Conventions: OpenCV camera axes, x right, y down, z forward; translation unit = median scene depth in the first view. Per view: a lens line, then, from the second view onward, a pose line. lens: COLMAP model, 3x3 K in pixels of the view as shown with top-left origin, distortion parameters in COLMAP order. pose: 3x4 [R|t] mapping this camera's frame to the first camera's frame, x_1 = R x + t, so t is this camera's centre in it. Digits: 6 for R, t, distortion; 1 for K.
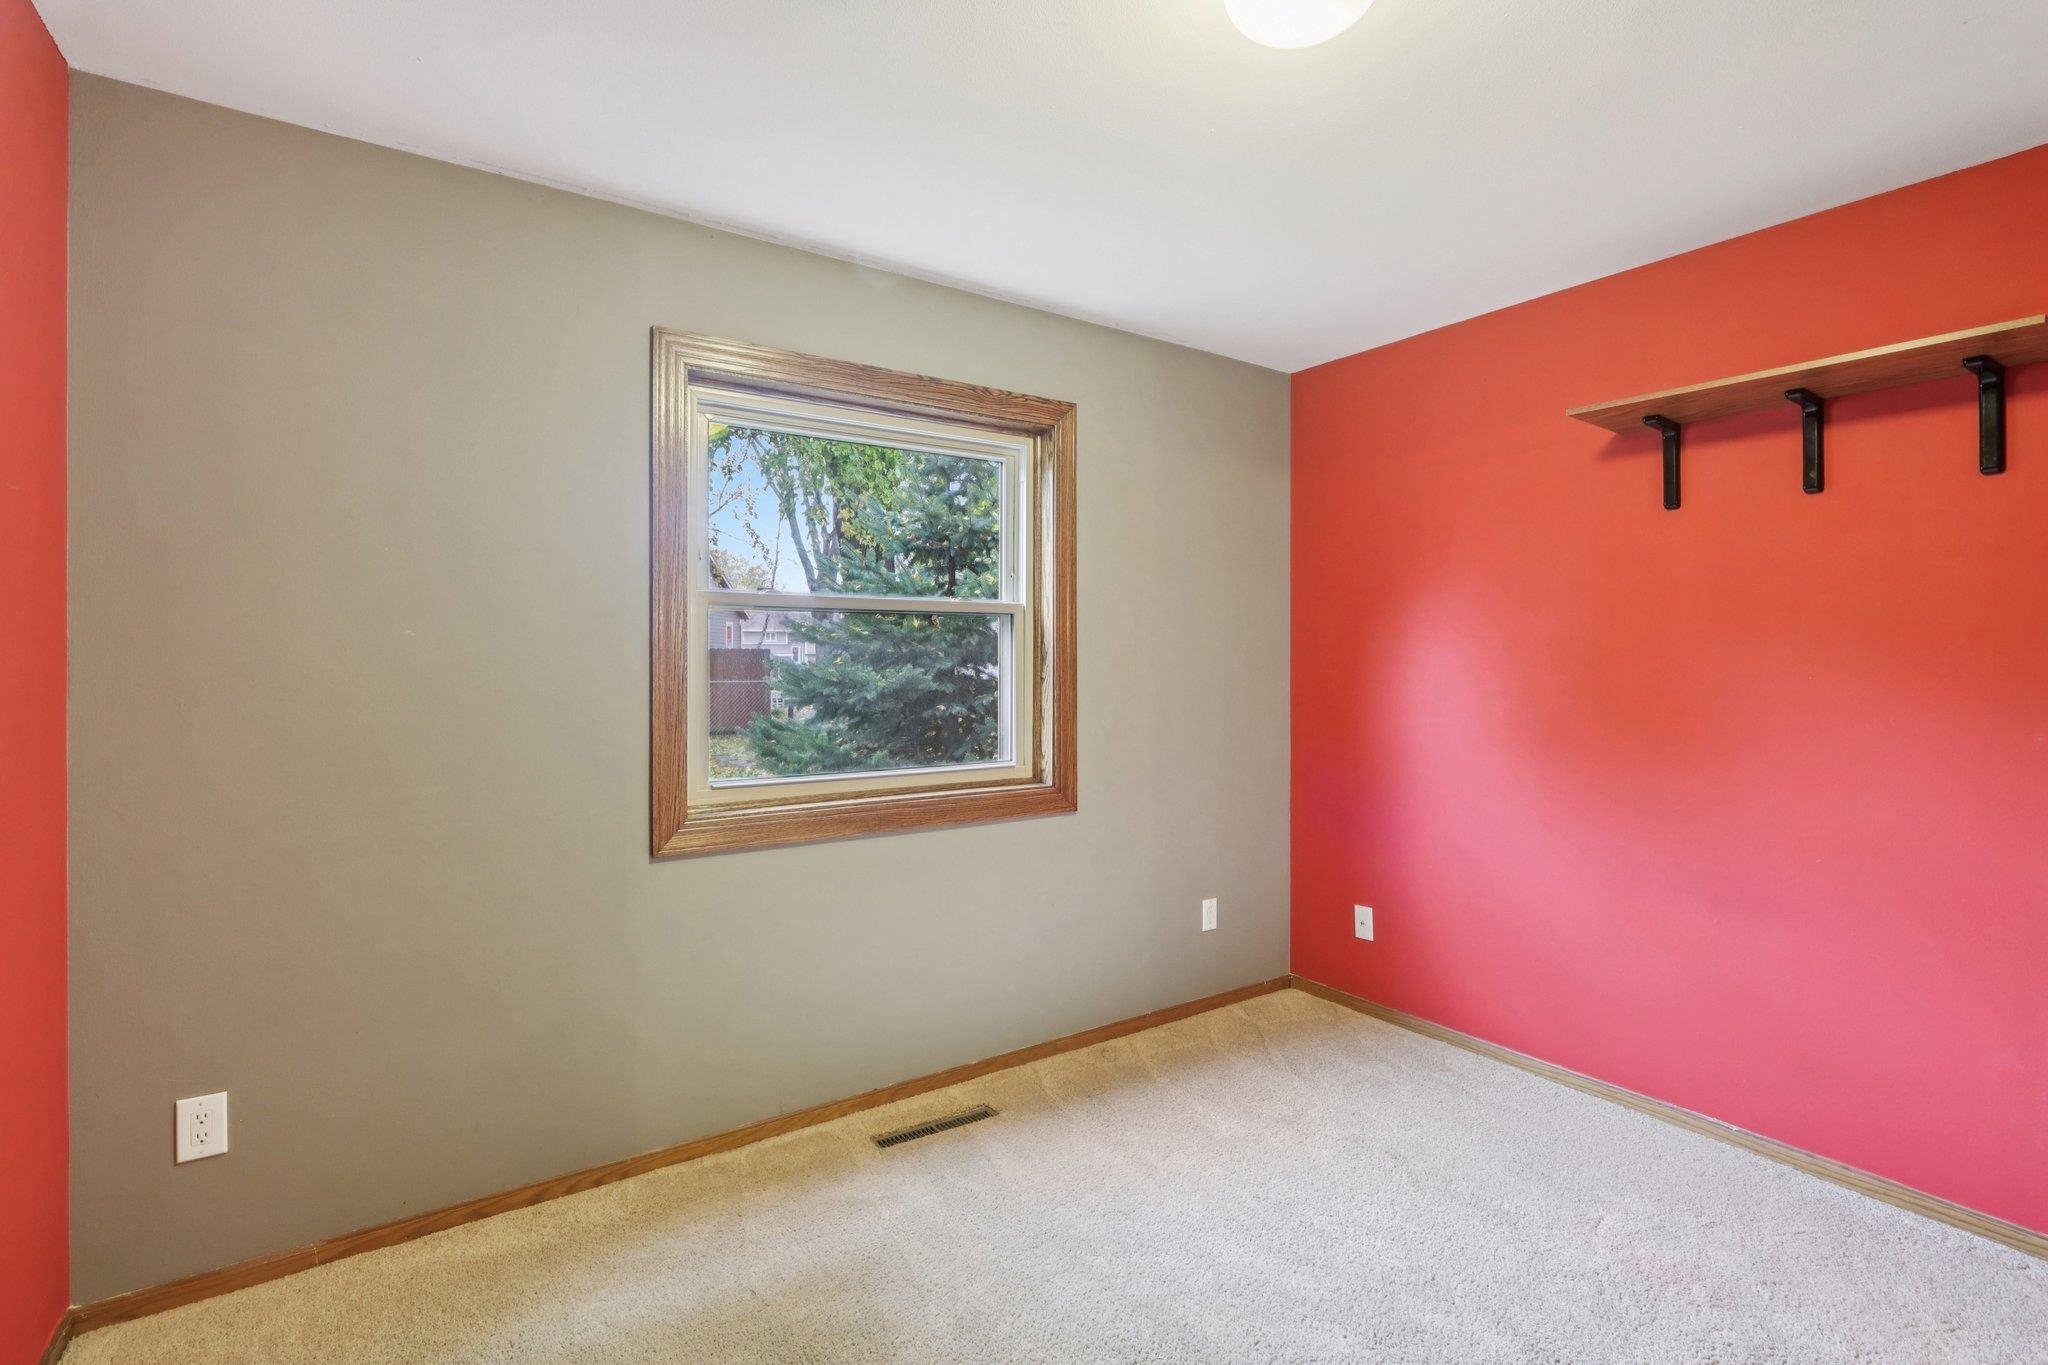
lens RADIAL K [[952.6, 0, 1021.1], [0, 952.6, 664.9], [0, 0, 1]] dist [-0.001465, 0.000290]
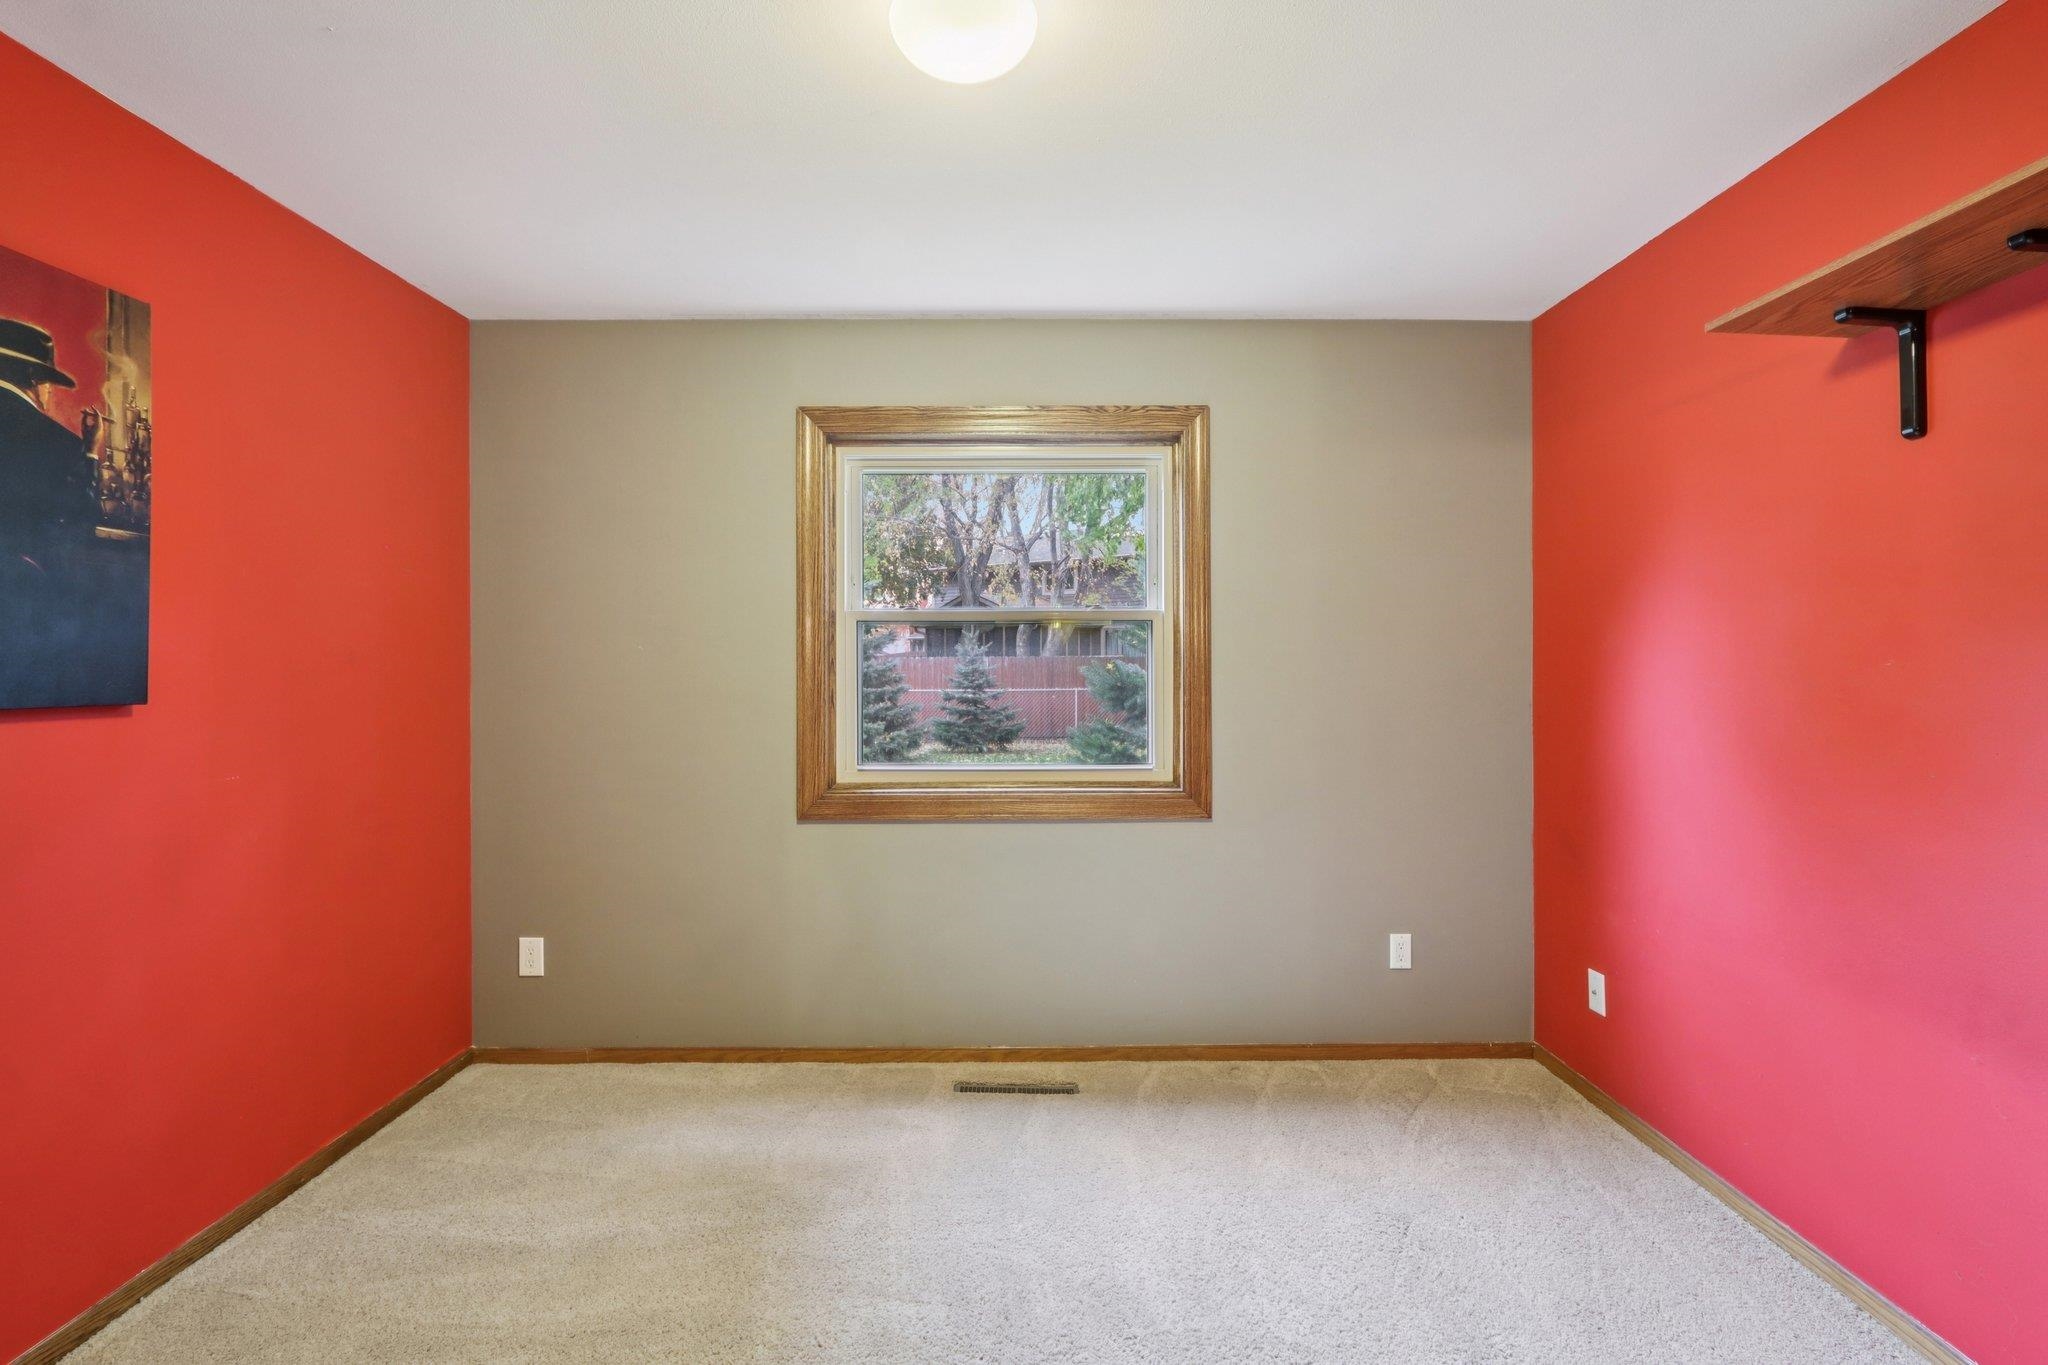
lens RADIAL K [[953.4, 0, 1023.7], [0, 953.4, 671.9], [0, 0, 1]] dist [-0.001598, 0.000343]
pose [[0.831735, 0.000470, -0.555172, 0.460317], [-0.000314, 1.000000, 0.000375, 0.001545], [0.555172, -0.000138, 0.831735, 0.076258]]
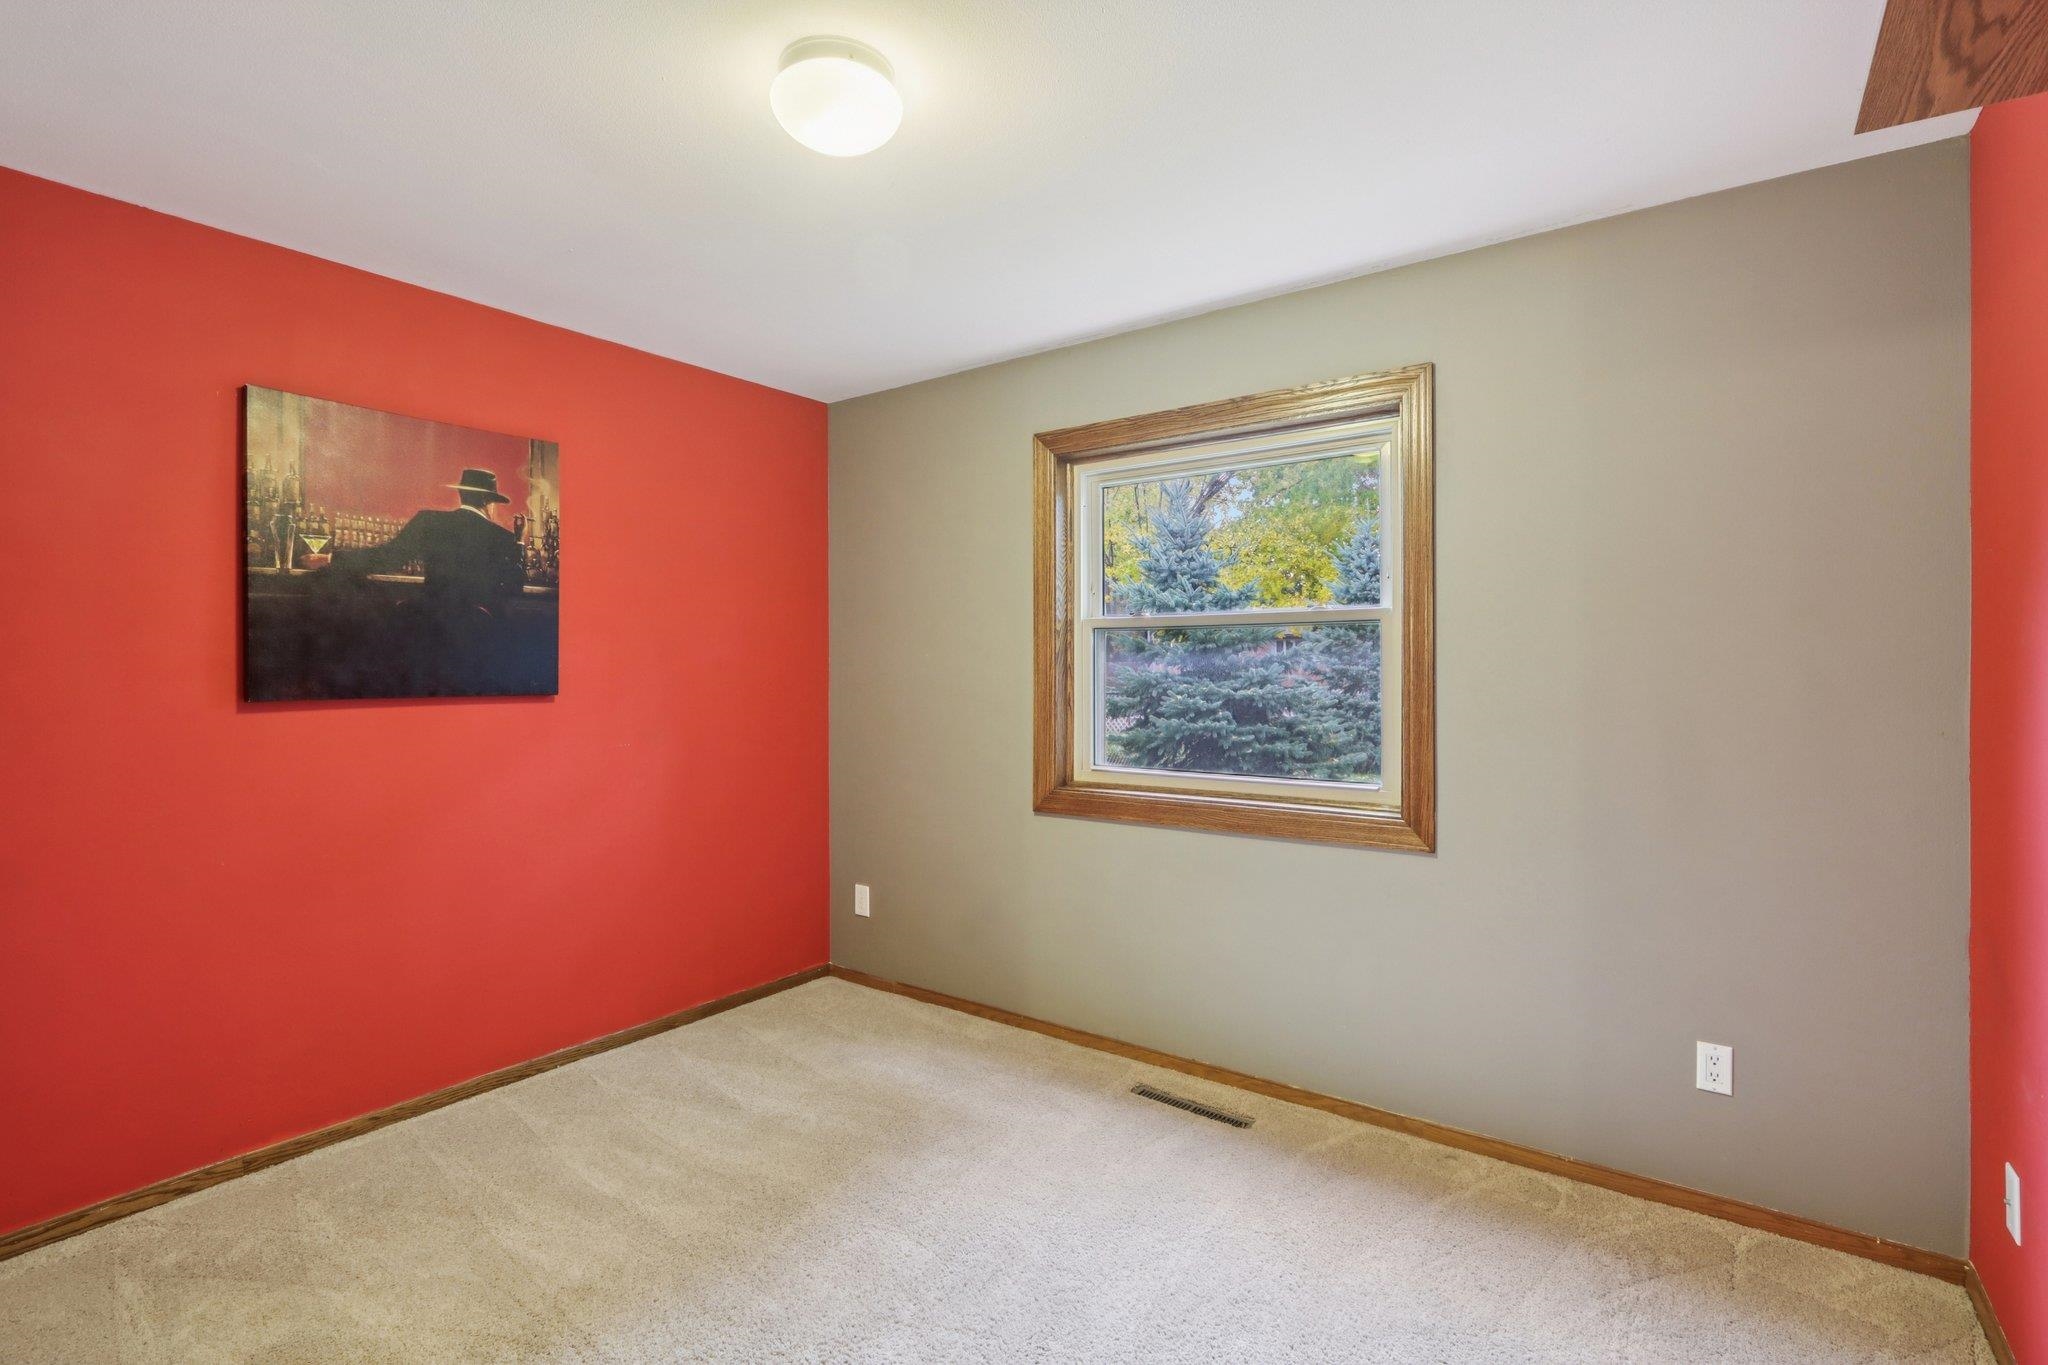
lens RADIAL K [[947.4, 0, 1024.0], [0, 947.4, 682.5], [0, 0, 1]] dist [-0.000633, -0.000119]
pose [[0.341270, 0.010554, -0.939906, 0.733796], [-0.004495, 0.999944, 0.009596, -0.001693], [0.939955, 0.000950, 0.341298, 0.399067]]
